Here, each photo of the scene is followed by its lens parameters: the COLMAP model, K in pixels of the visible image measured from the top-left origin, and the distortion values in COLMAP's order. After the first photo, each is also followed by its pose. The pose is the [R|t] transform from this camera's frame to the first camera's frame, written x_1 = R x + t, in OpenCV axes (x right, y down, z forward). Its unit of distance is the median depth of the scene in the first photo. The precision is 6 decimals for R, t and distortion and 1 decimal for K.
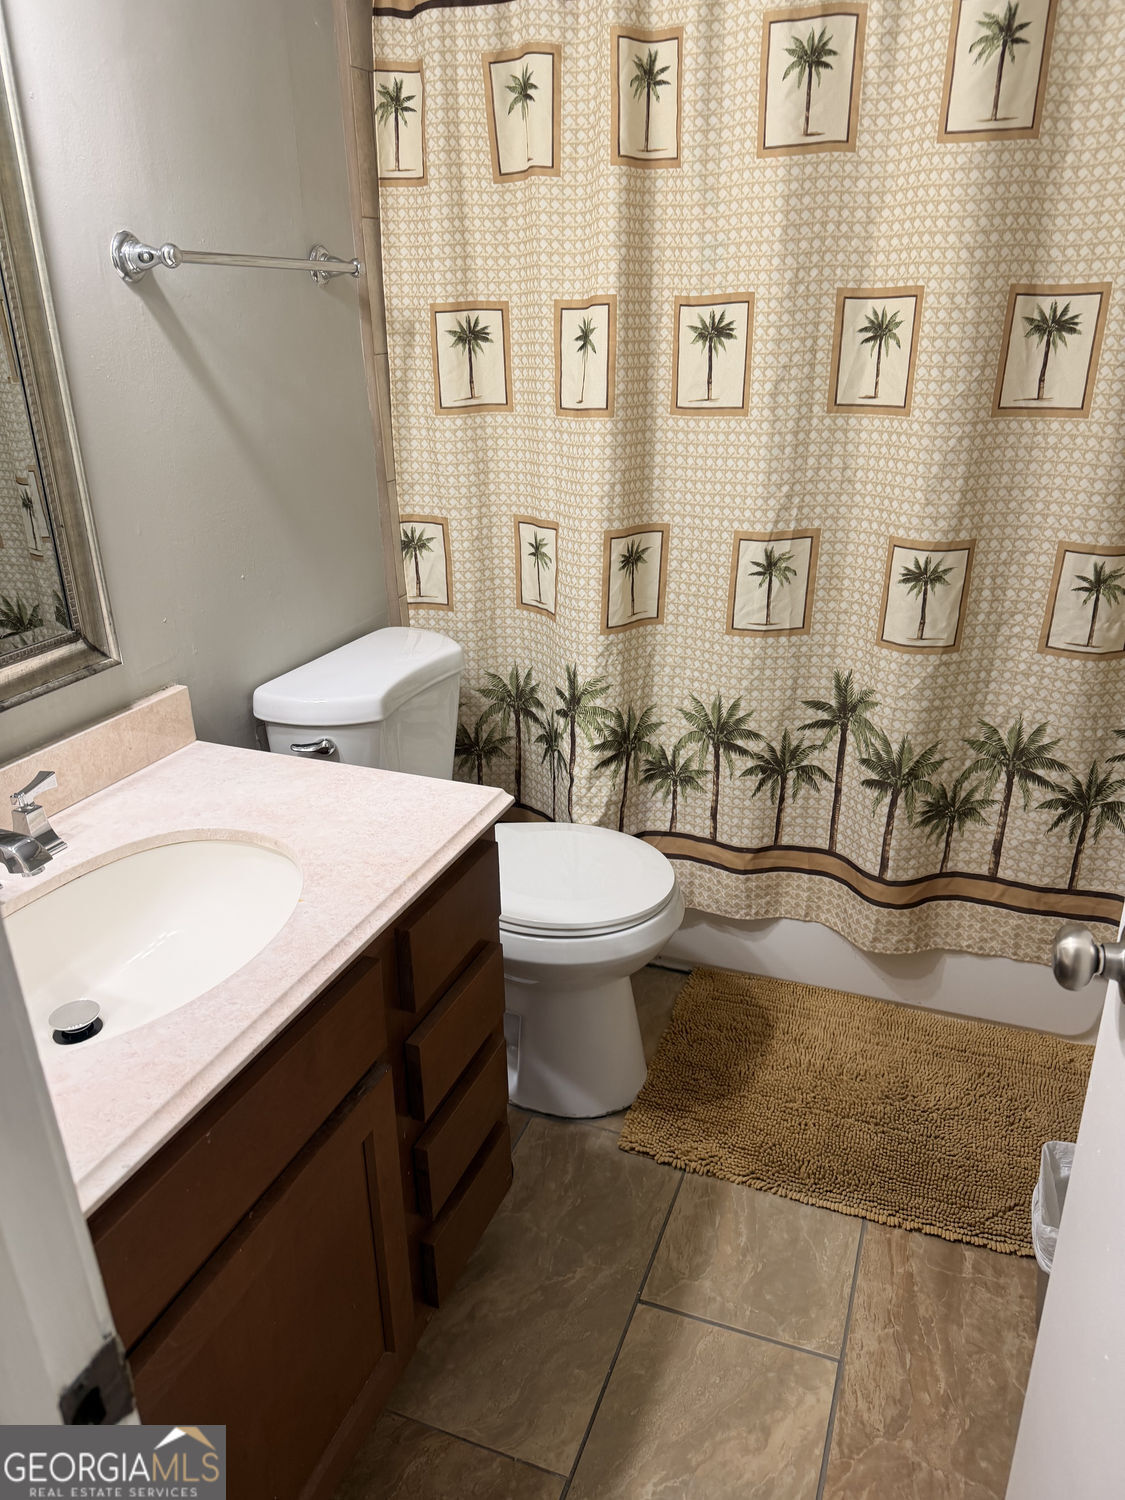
lens RADIAL K [[1061.3, 0, 564.9], [0, 1061.3, 773.3], [0, 0, 1]] dist [0.018696, -0.039337]
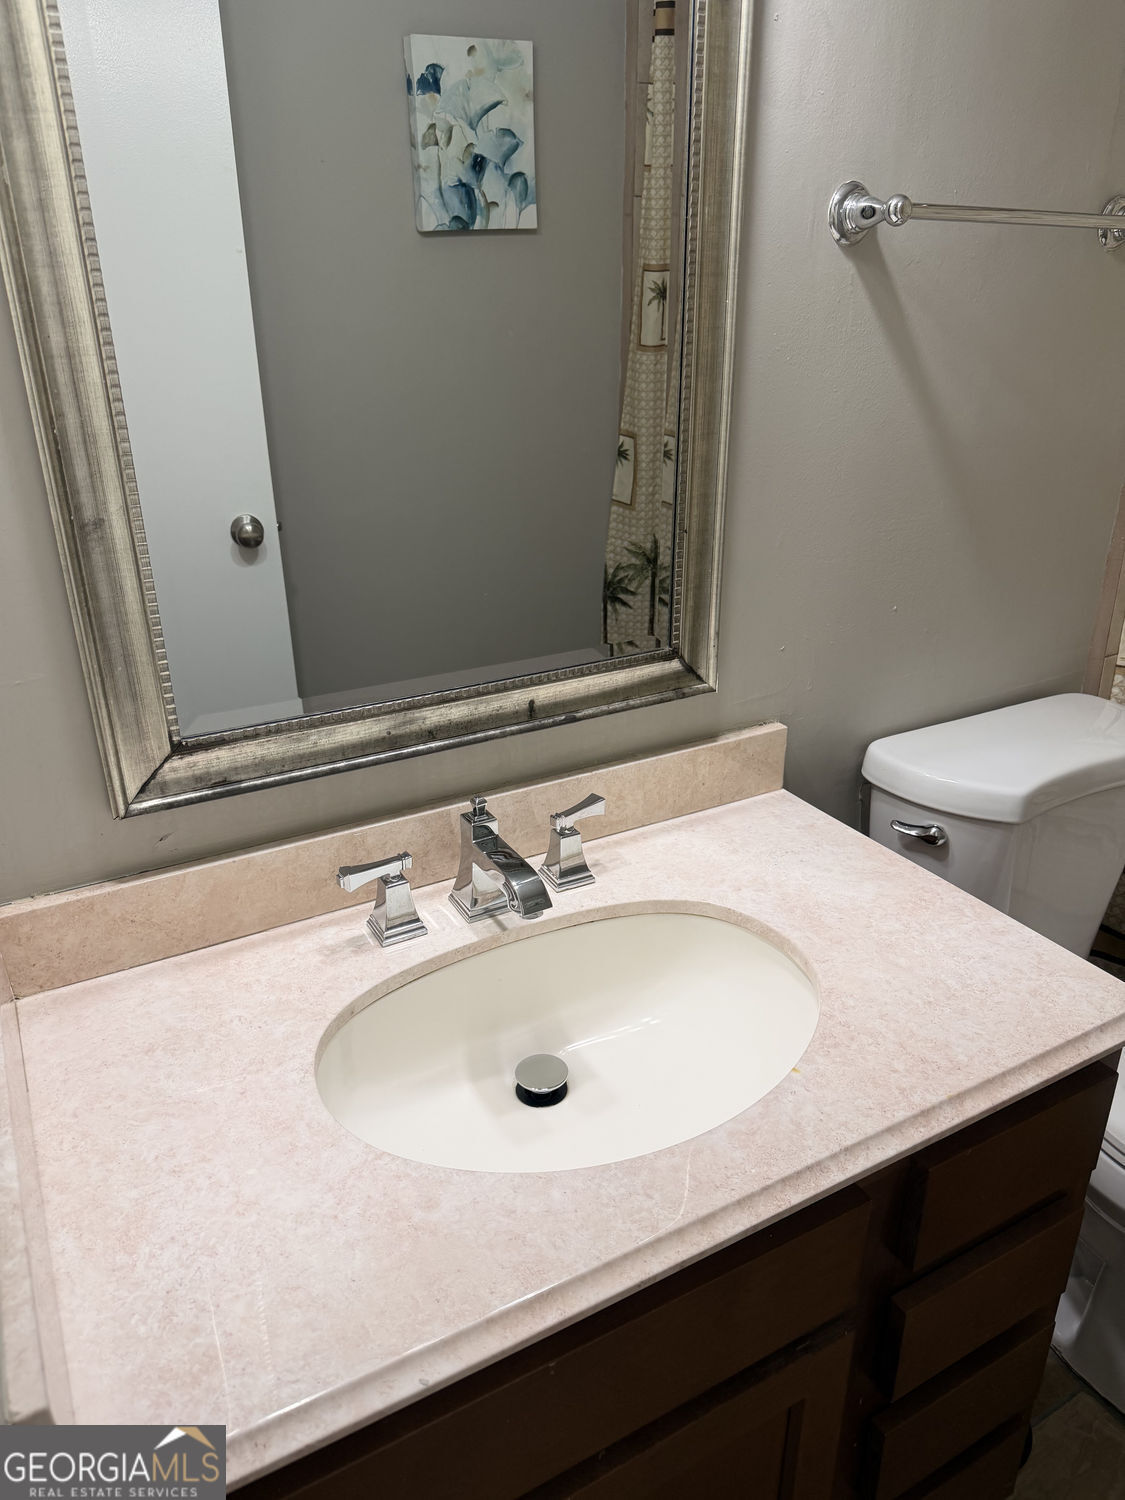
lens RADIAL K [[1051.9, 0, 569.5], [0, 1051.9, 771.5], [0, 0, 1]] dist [0.127141, -0.208226]
pose [[0.785628, 0.259496, -0.561651, -0.004661], [-0.252814, 0.963190, 0.091385, -0.092010], [0.564690, 0.070199, 0.822312, 0.227760]]
